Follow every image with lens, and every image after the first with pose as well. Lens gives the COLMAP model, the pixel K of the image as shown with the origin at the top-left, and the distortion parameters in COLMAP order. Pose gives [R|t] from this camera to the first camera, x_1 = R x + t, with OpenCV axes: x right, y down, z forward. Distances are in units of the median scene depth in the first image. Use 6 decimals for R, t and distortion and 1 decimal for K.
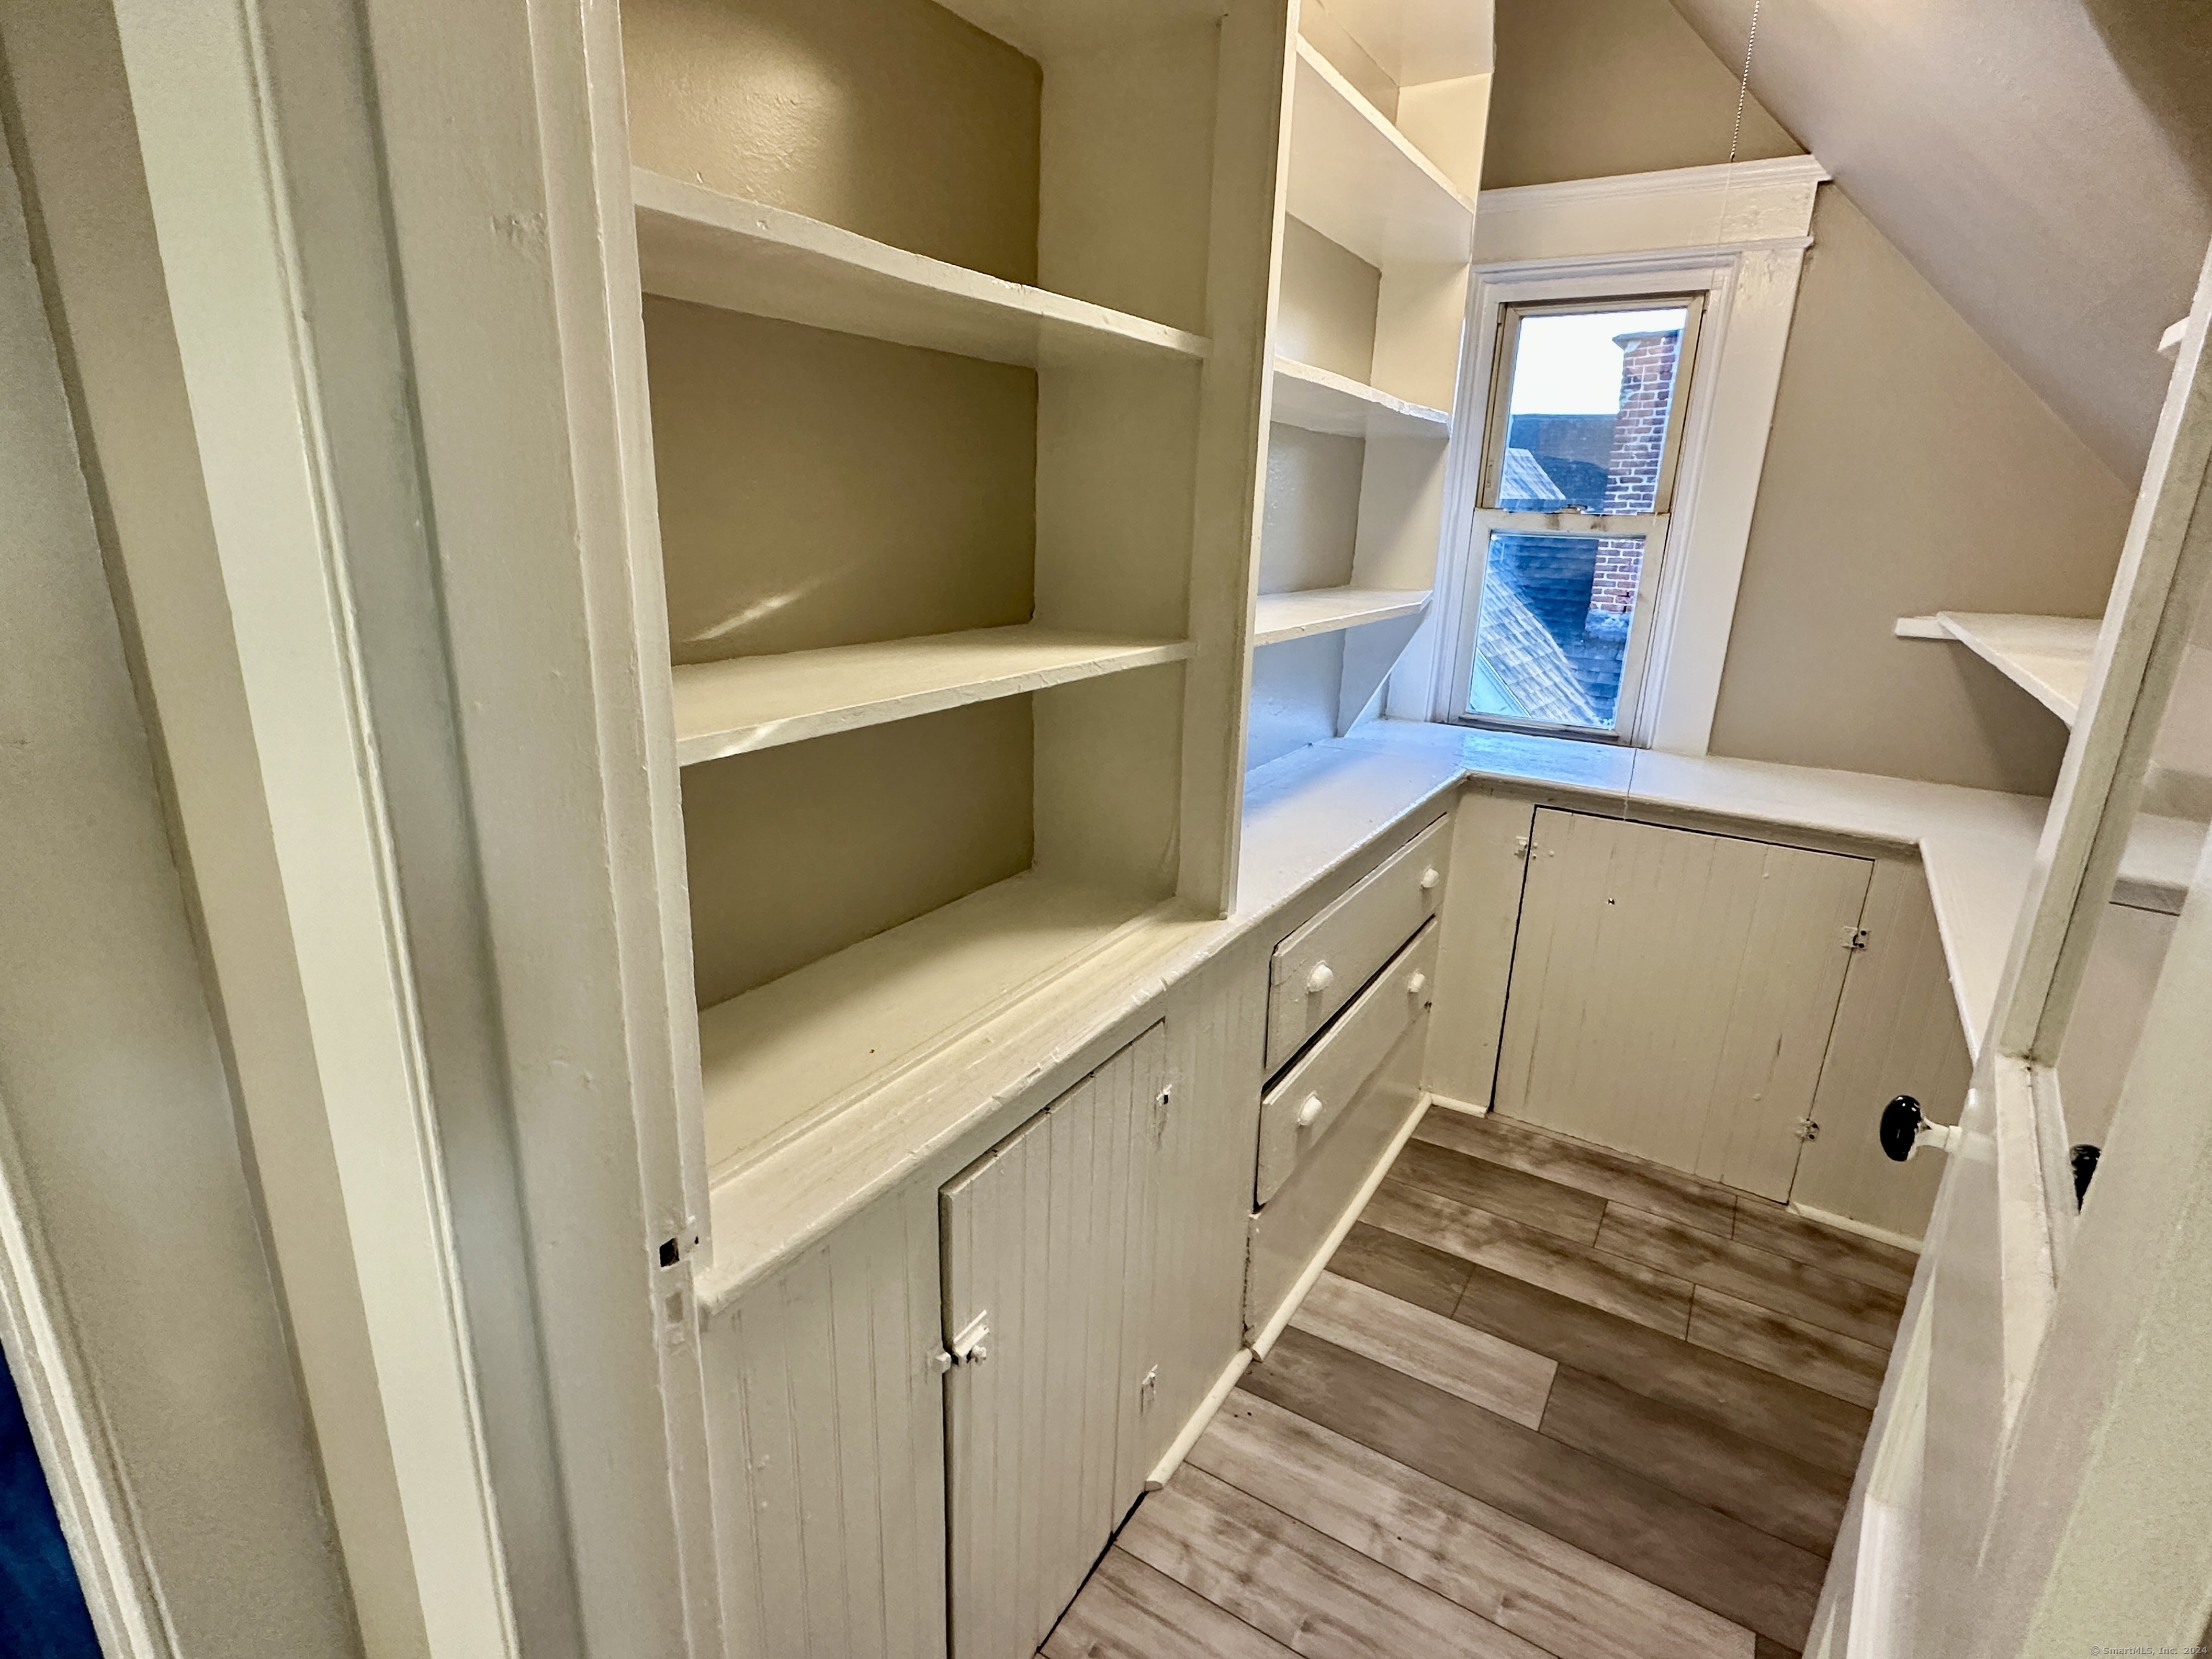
lens RADIAL K [[1096.5, 0, 1118.4], [0, 1096.5, 826.9], [0, 0, 1]] dist [-0.008988, 0.002326]
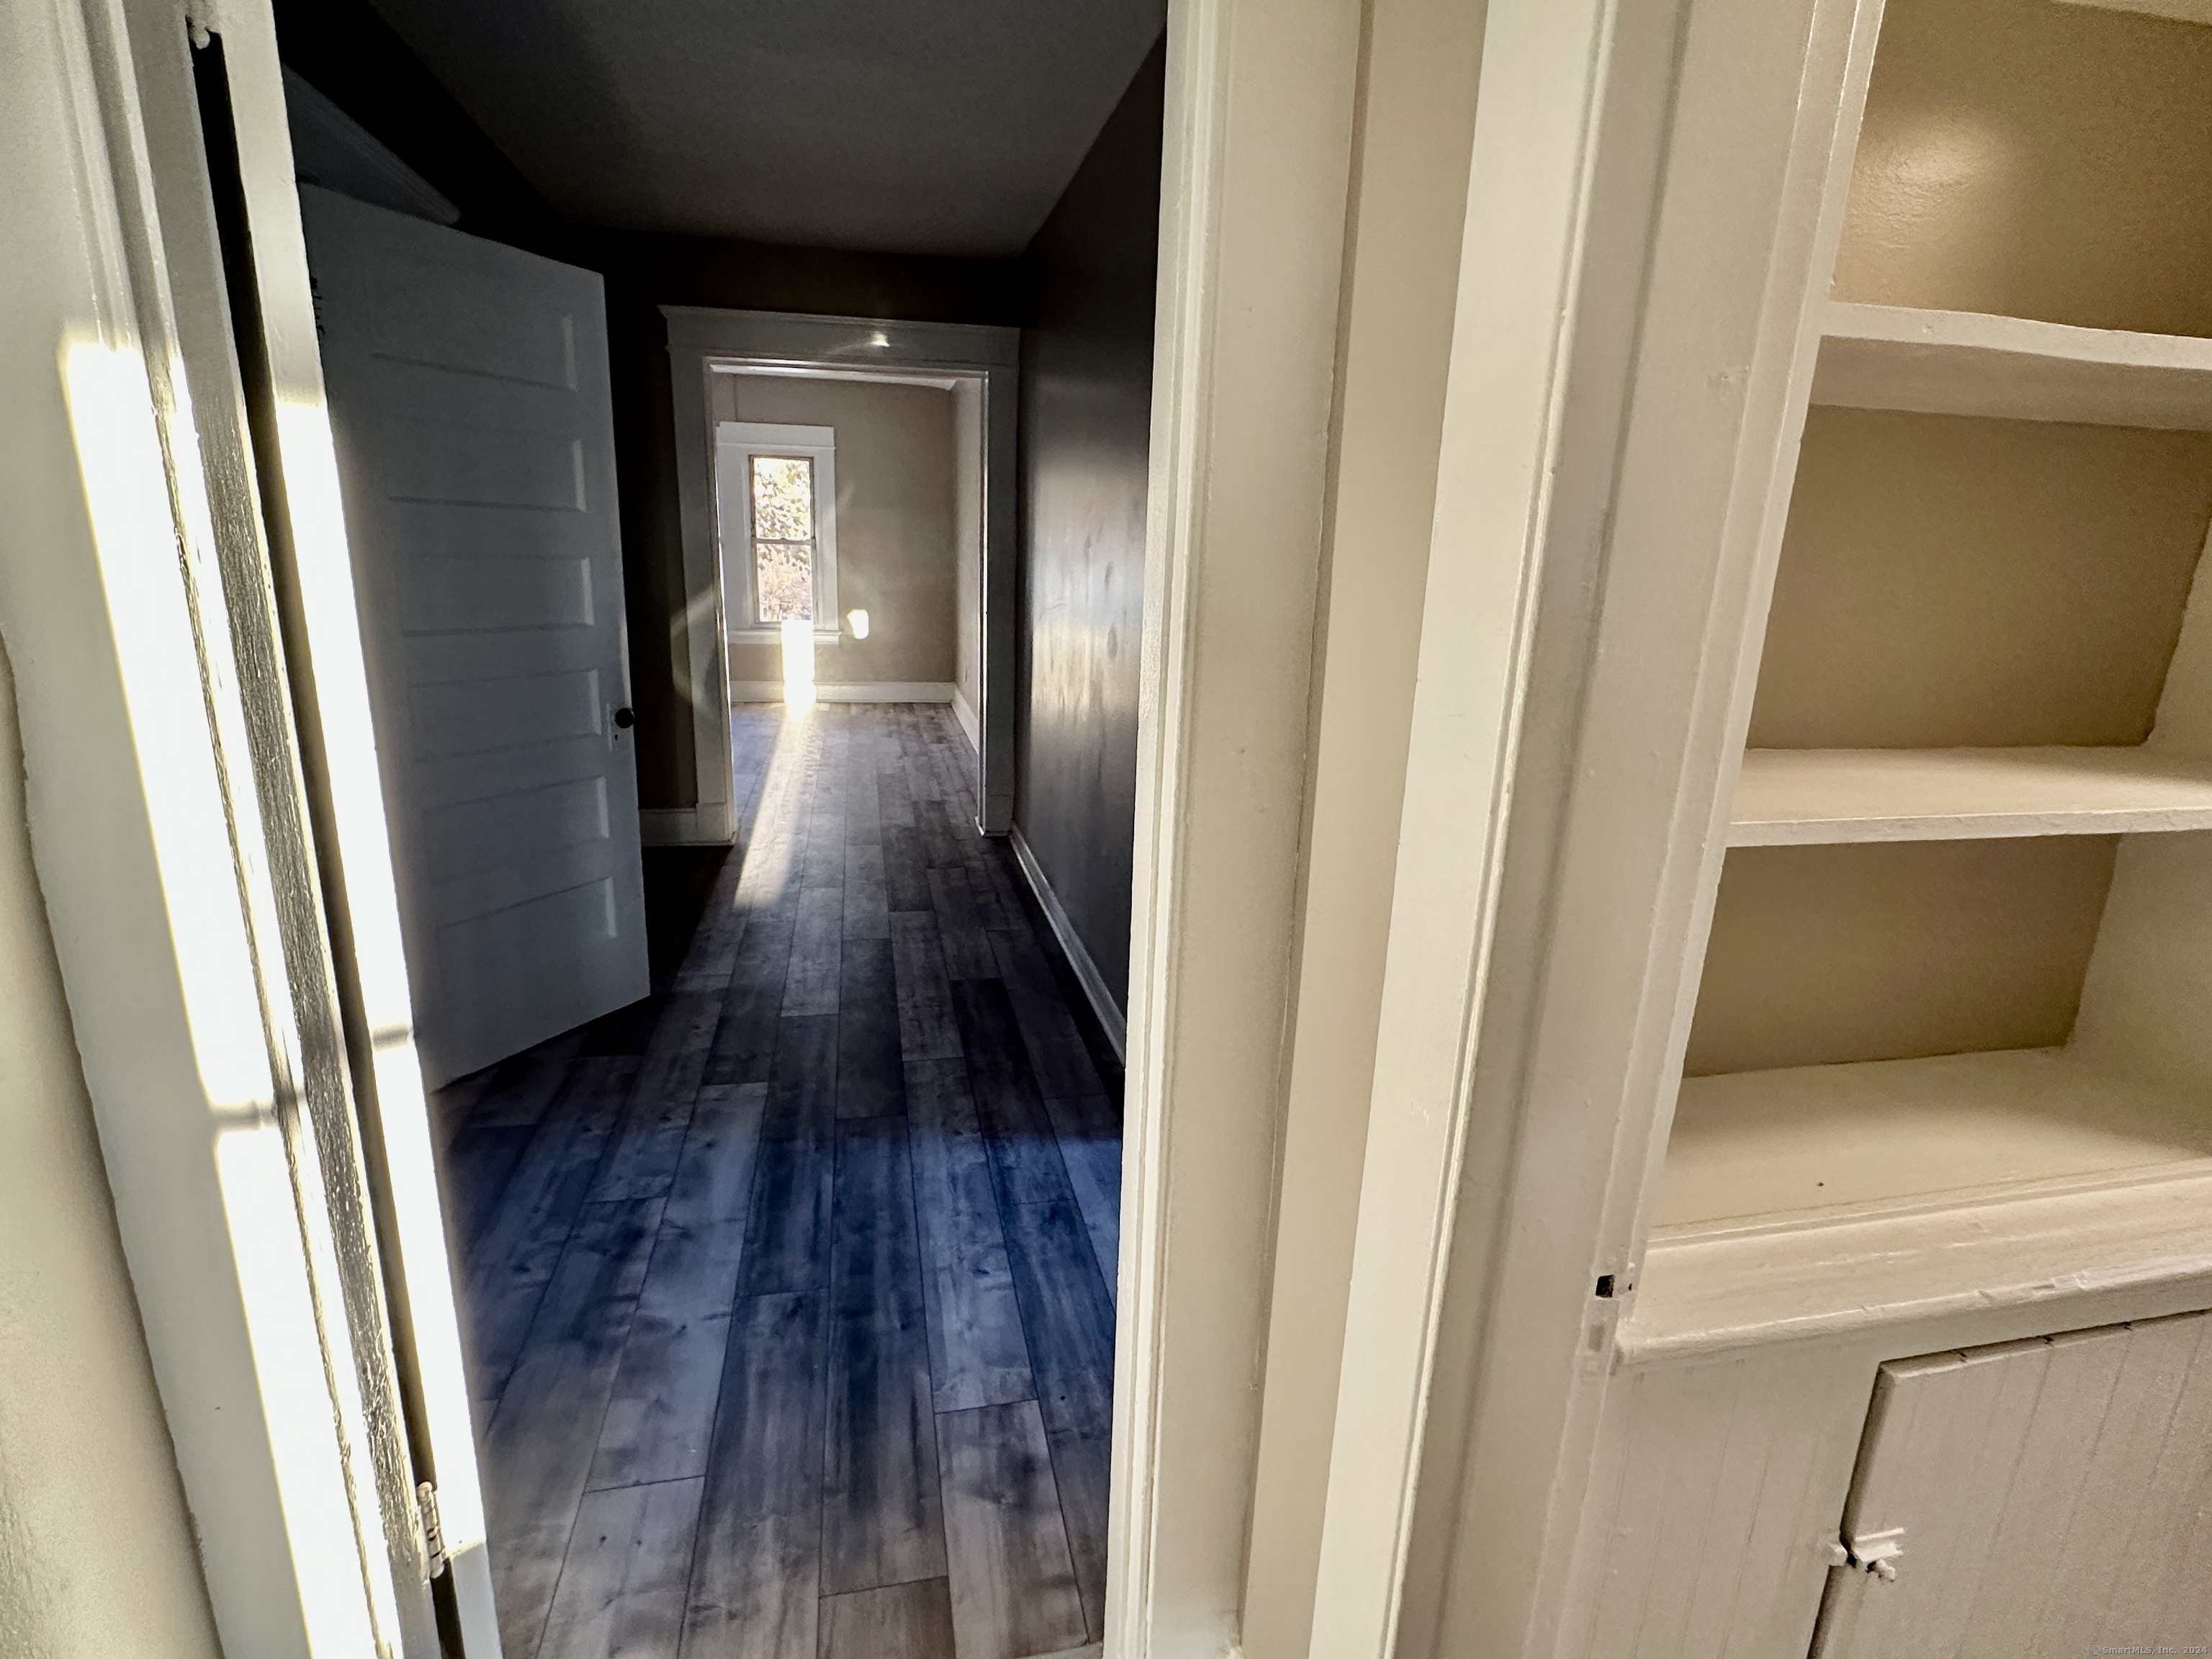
lens RADIAL K [[1096.5, 0, 1086.6], [0, 1096.5, 830.1], [0, 0, 1]] dist [-0.008988, 0.002326]
pose [[0.686408, 0.169645, -0.707153, -0.053355], [-0.211753, 0.976898, 0.028816, 0.019011], [0.695705, 0.129962, 0.706474, -0.127076]]
